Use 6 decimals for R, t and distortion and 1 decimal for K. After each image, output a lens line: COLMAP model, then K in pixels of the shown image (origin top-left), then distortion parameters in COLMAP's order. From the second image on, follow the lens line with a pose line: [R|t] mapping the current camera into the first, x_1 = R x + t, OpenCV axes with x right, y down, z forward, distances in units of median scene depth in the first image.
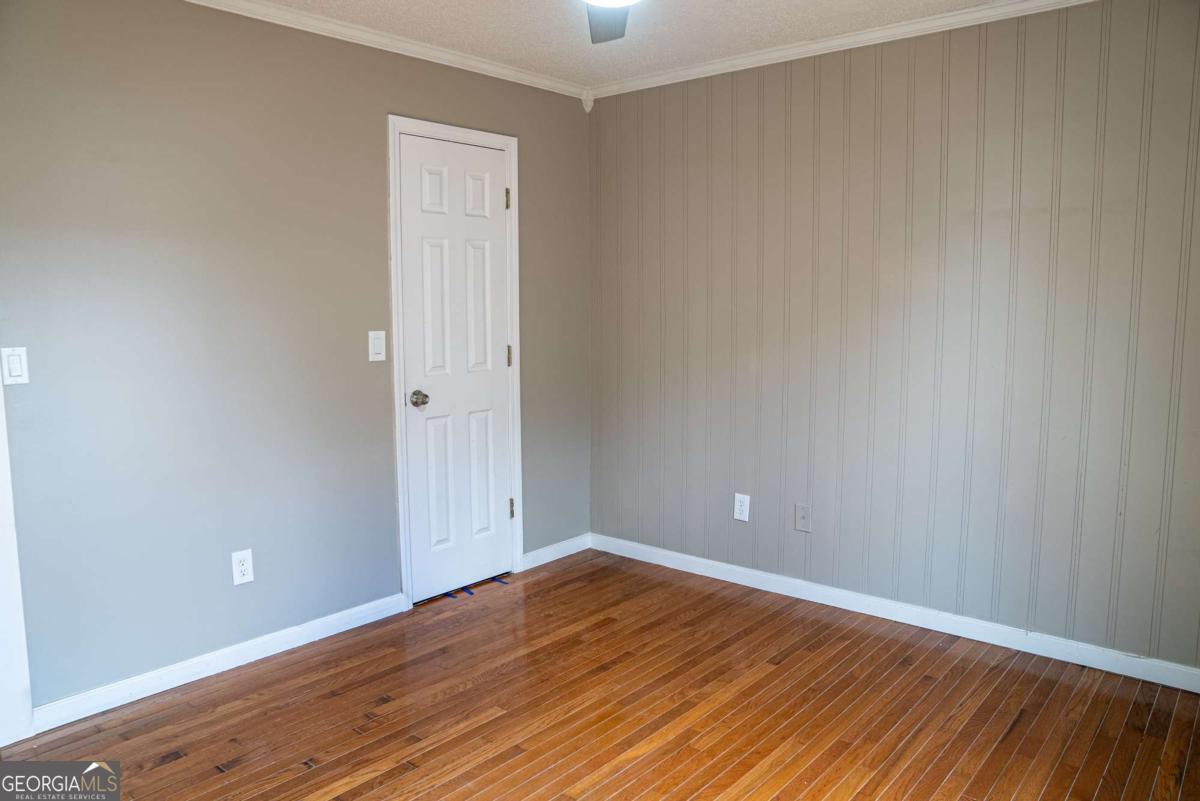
lens RADIAL K [[834.2, 0, 599.9], [0, 834.2, 398.5], [0, 0, 1]] dist [-0.116974, 0.068607]
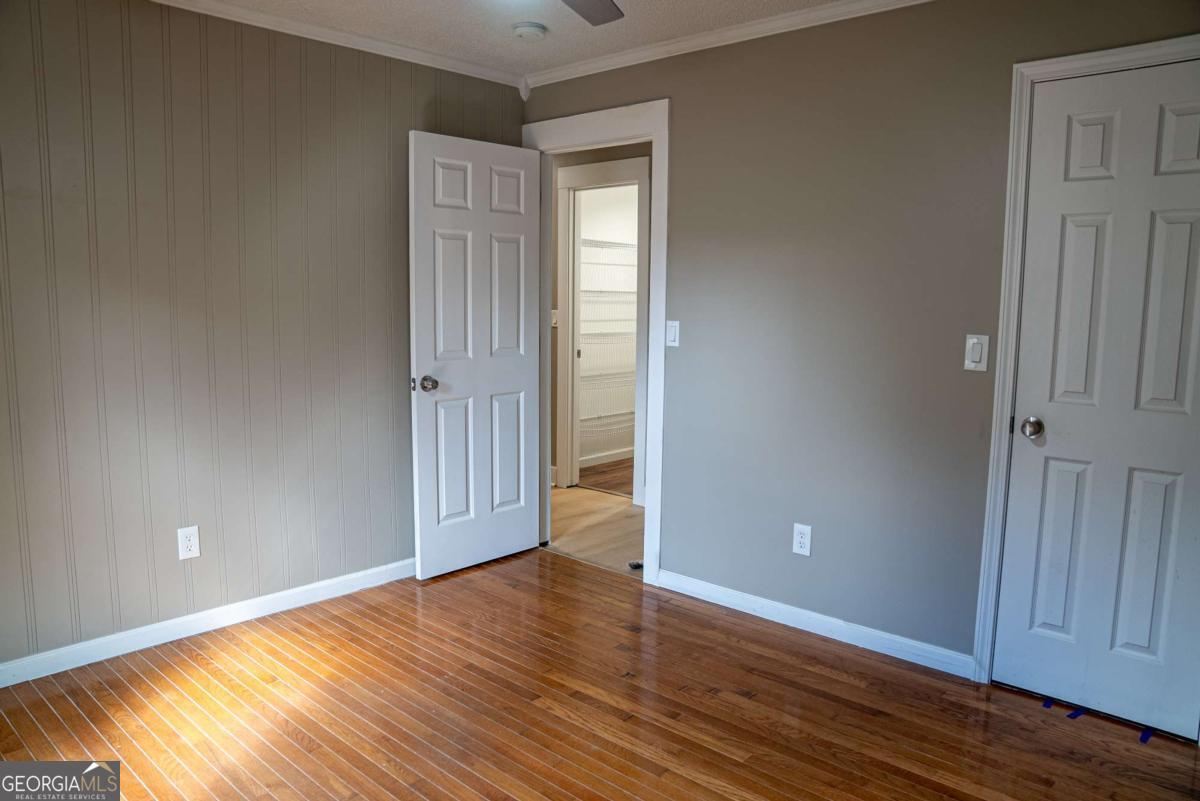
lens RADIAL K [[834.2, 0, 596.5], [0, 834.2, 405.5], [0, 0, 1]] dist [-0.116974, 0.068607]
pose [[-0.036315, 0.137803, -0.989794, 0.628480], [-0.130437, 0.981320, 0.141409, -0.086701], [0.990791, 0.134241, -0.017662, 0.720985]]
